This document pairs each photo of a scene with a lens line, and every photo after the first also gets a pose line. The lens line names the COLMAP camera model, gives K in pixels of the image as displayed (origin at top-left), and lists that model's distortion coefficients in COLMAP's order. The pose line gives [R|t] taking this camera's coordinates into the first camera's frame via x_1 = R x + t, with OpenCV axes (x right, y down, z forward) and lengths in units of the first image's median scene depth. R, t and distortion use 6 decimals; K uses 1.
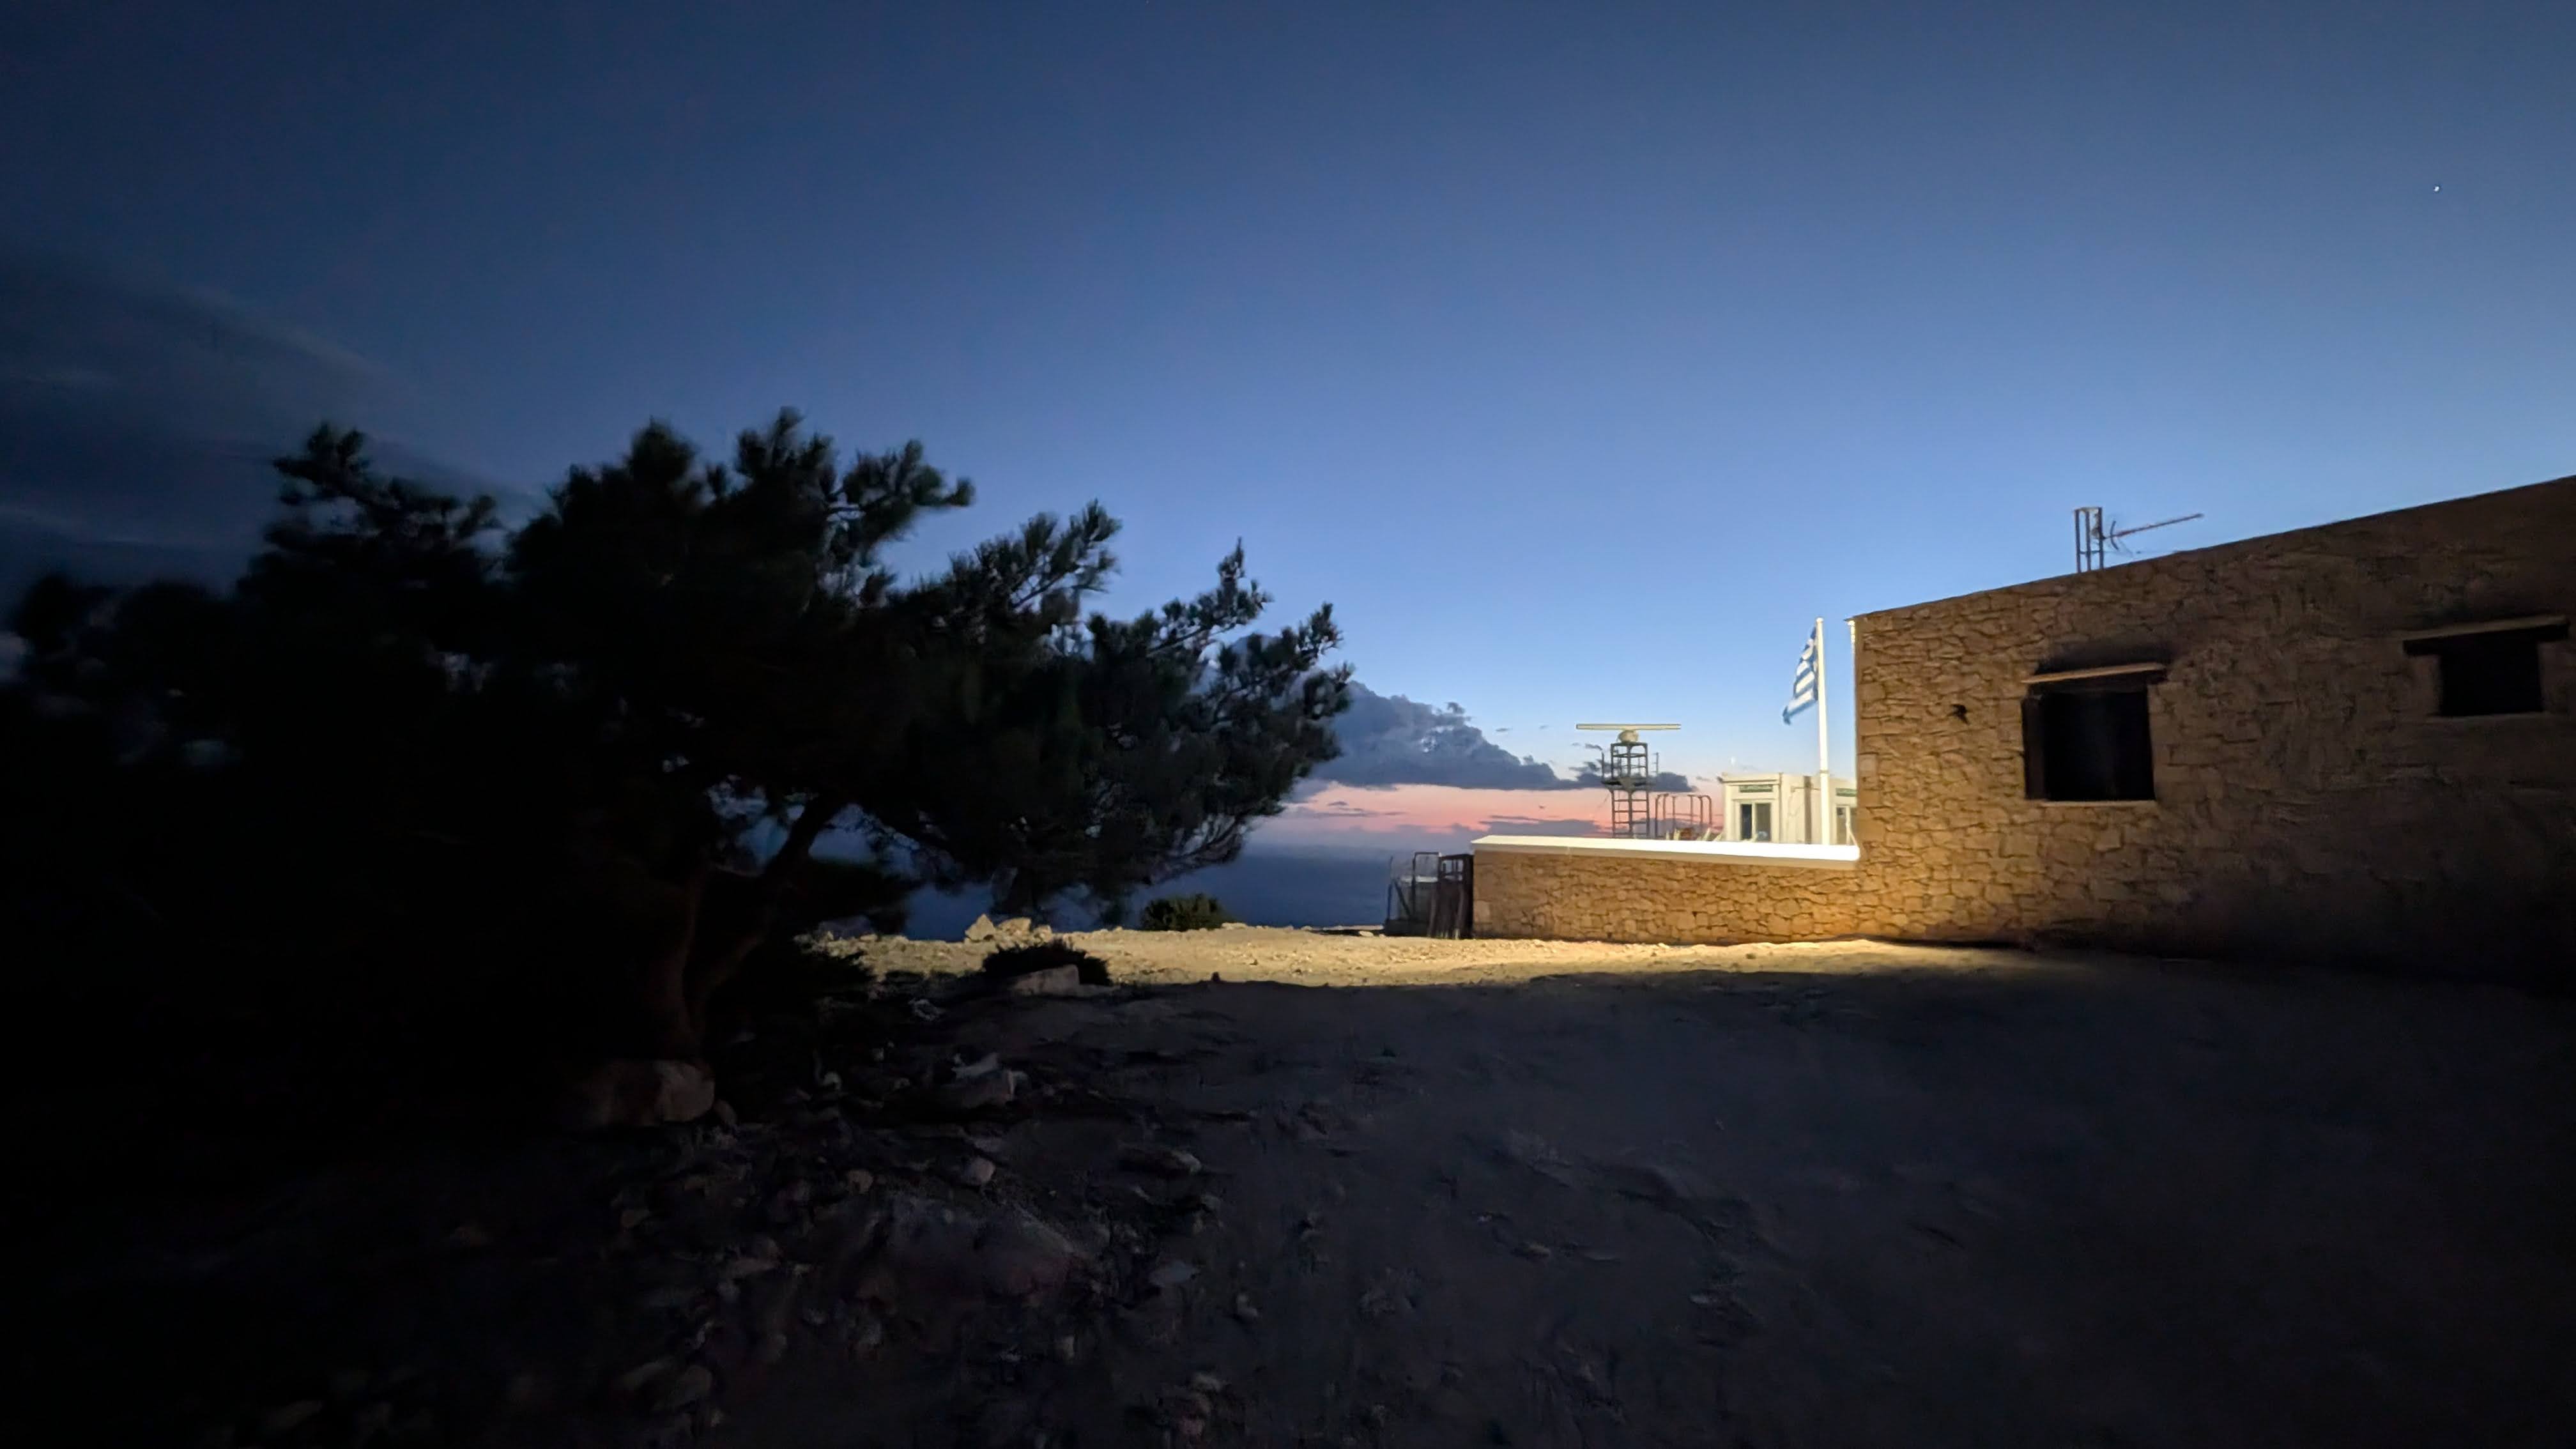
lens RADIAL K [[965.6, 0, 1288.0], [0, 965.6, 724.5], [0, 0, 1]] dist [-0.015202, 0.007802]
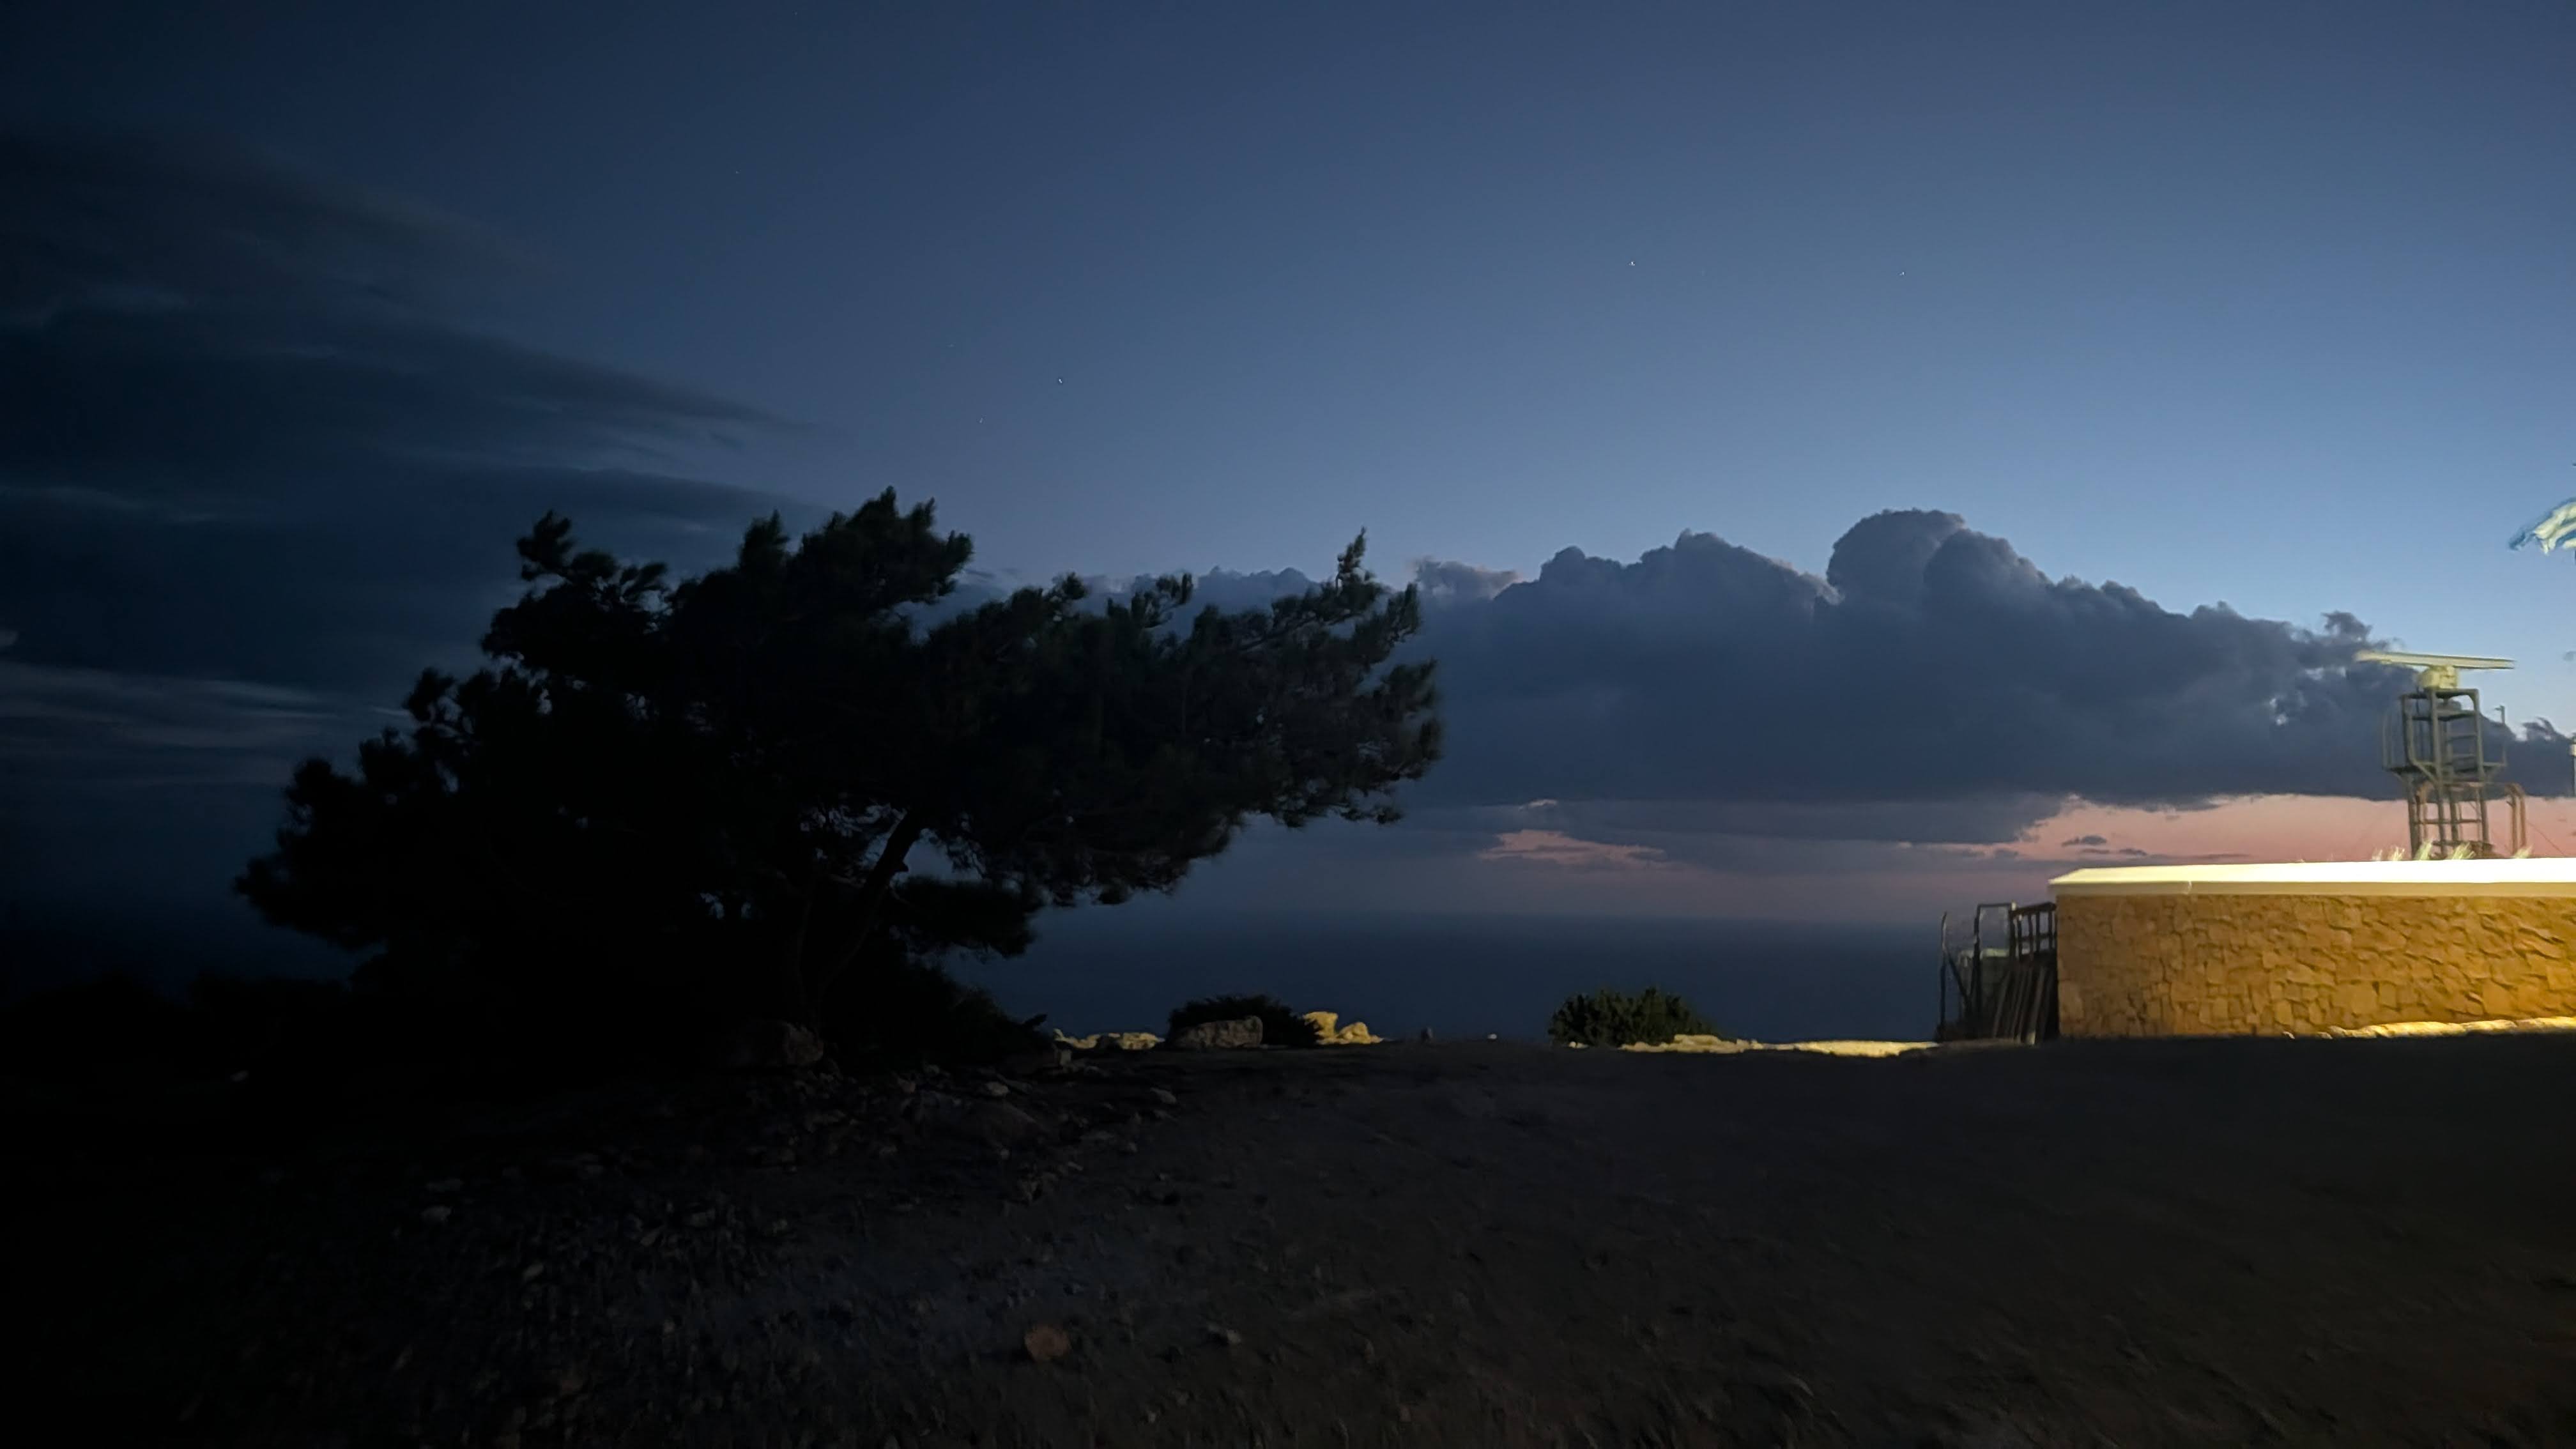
lens RADIAL K [[1859.1, 0, 1288.0], [0, 1859.1, 724.5], [0, 0, 1]] dist [0.003244, -0.002452]
pose [[0.934497, -0.054003, -0.351852, 0.181537], [0.058031, 0.998314, 0.000904, 0.001554], [0.351210, -0.021264, 0.936055, -0.223401]]
